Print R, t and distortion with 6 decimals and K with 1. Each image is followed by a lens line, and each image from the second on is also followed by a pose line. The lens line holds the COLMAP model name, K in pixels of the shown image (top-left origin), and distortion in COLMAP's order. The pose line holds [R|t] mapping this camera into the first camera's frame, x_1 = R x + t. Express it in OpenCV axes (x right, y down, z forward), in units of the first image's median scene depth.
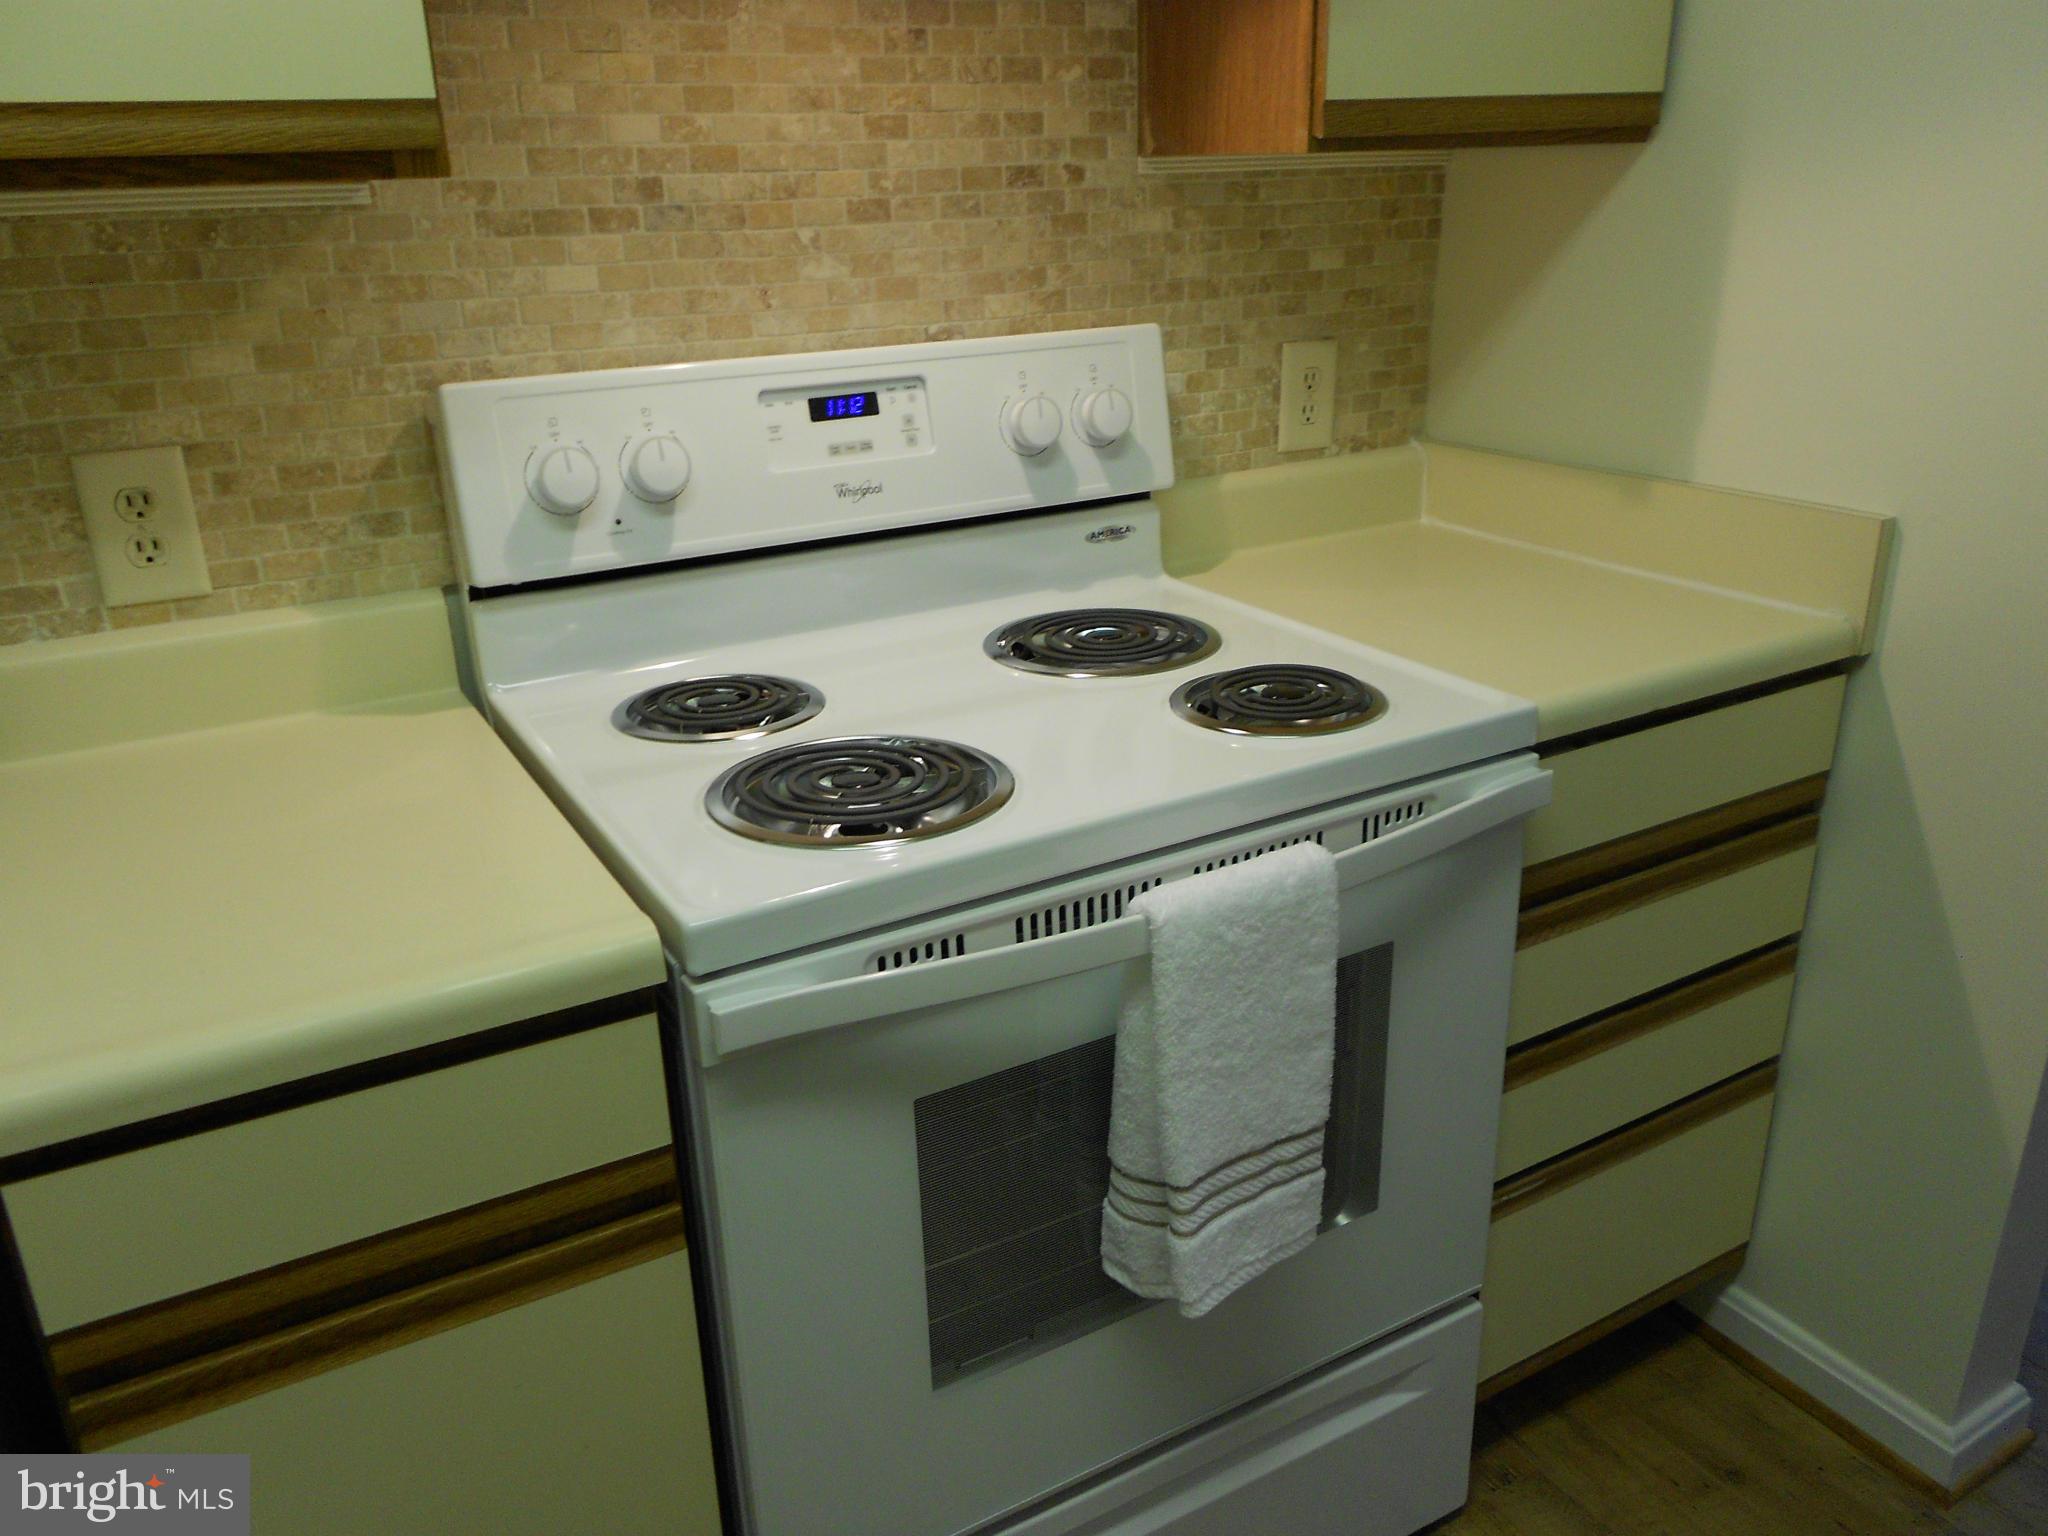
lens RADIAL K [[1536.2, 0, 1023.3], [0, 1536.2, 797.4], [0, 0, 1]] dist [-0.030646, -0.000555]
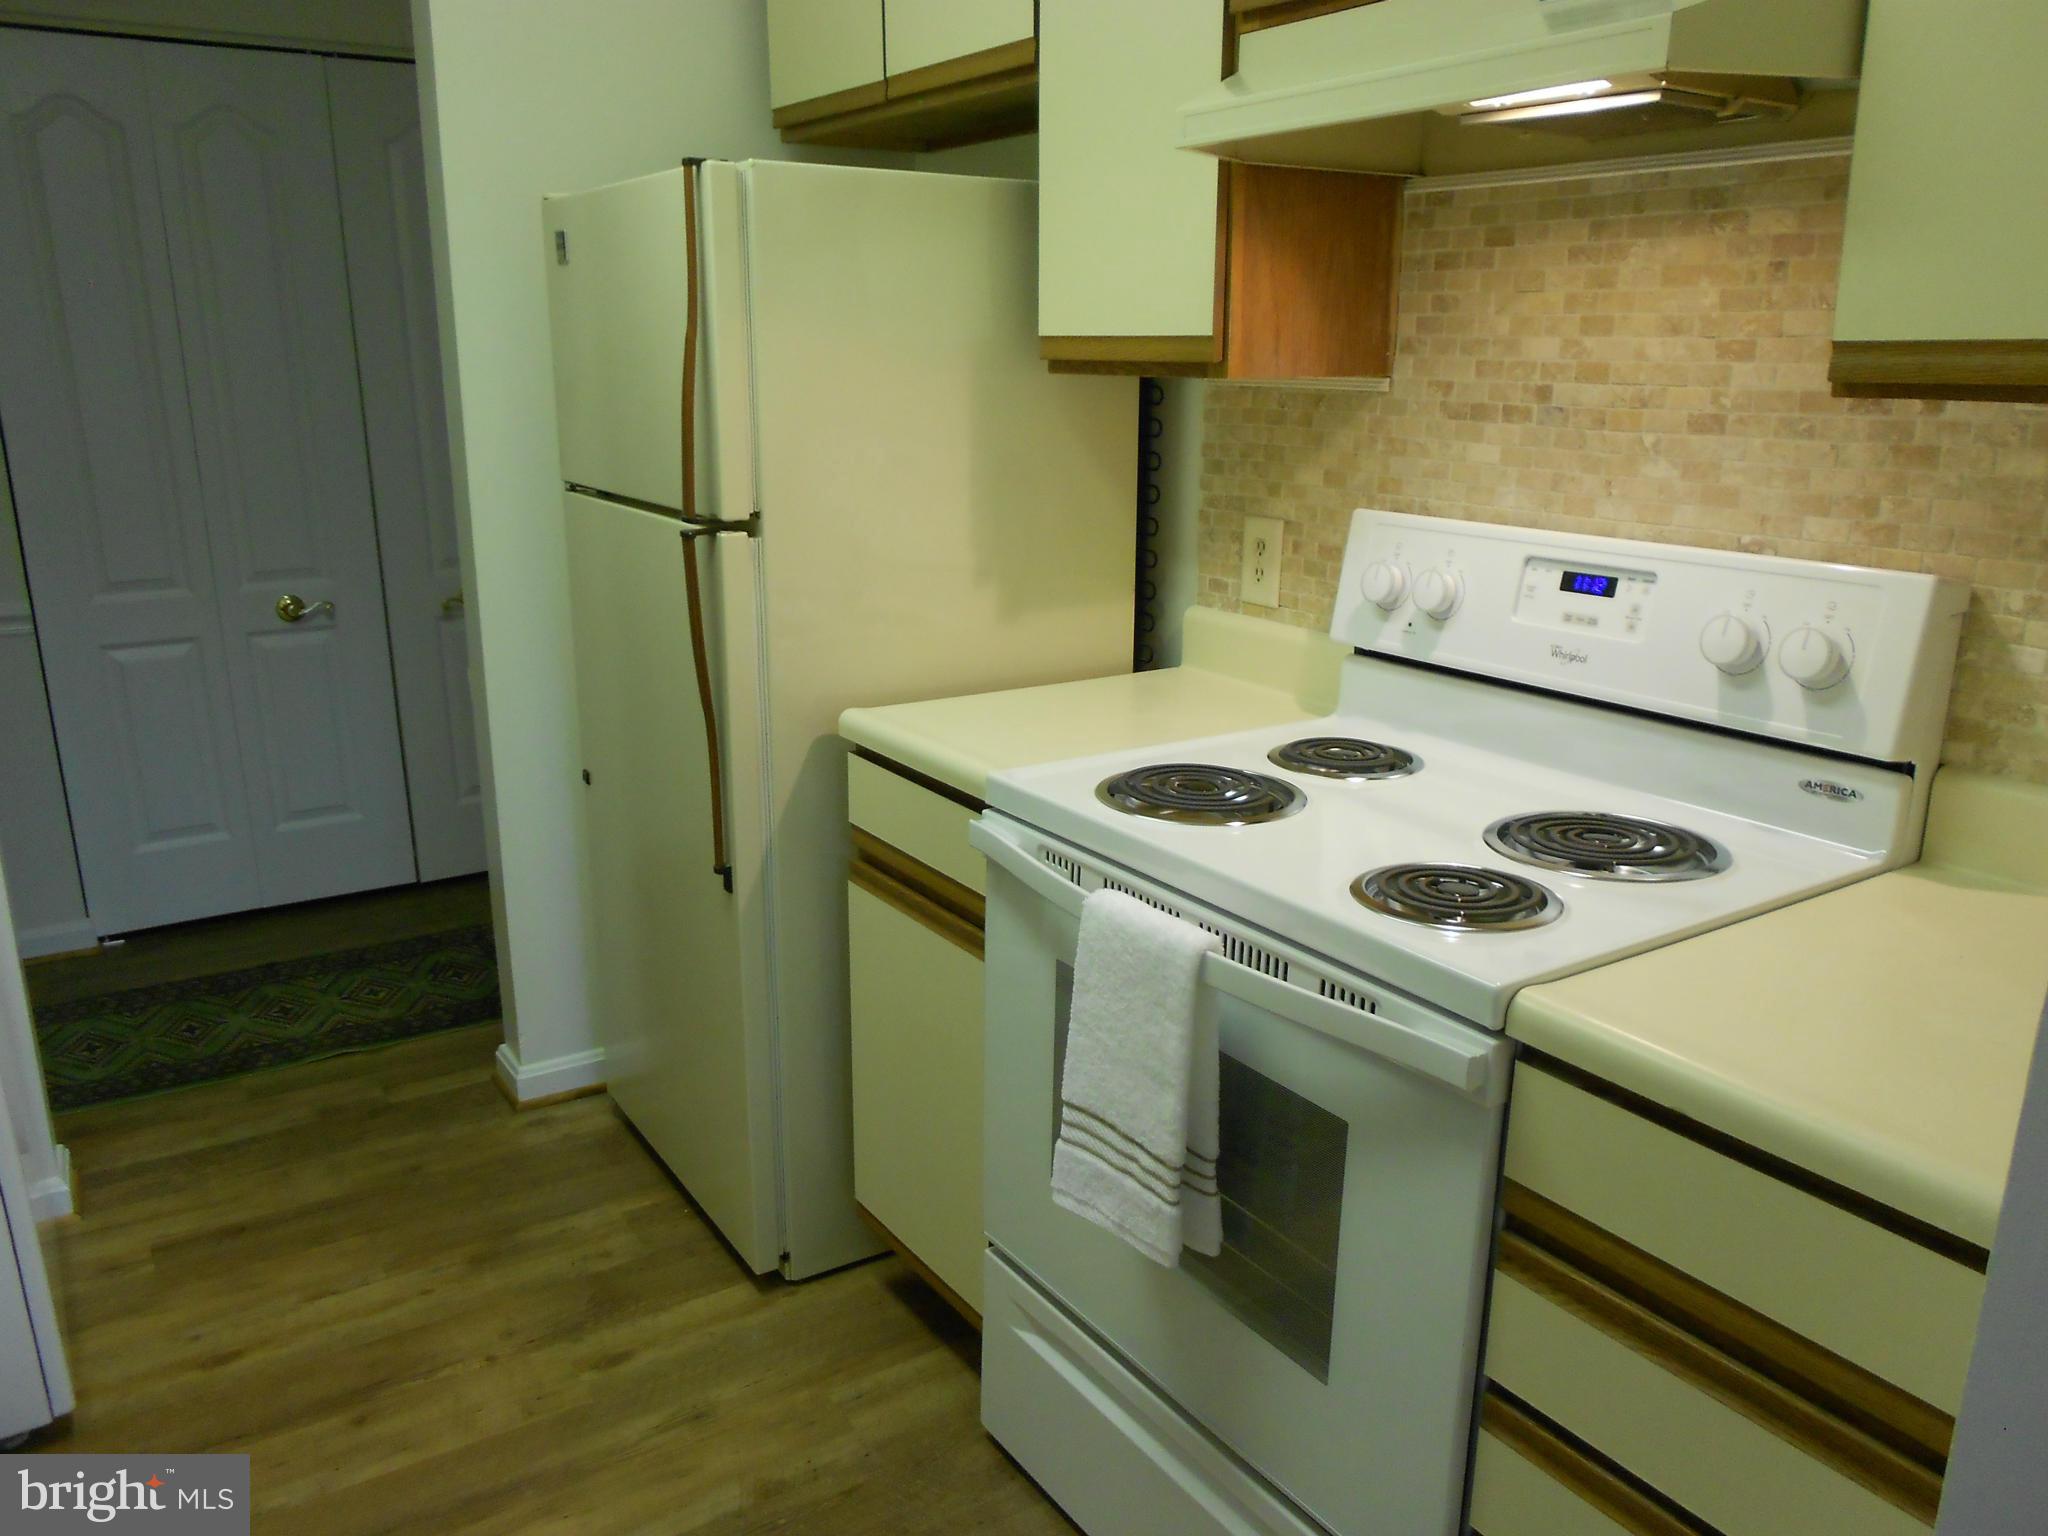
lens RADIAL K [[1538.2, 0, 1005.1], [0, 1538.2, 776.6], [0, 0, 1]] dist [-0.039914, 0.010556]
pose [[0.052721, 0.291869, -0.955004, 1.009572], [-0.373404, 0.892723, 0.252220, -0.255205], [0.926169, 0.343305, 0.156050, 0.471234]]
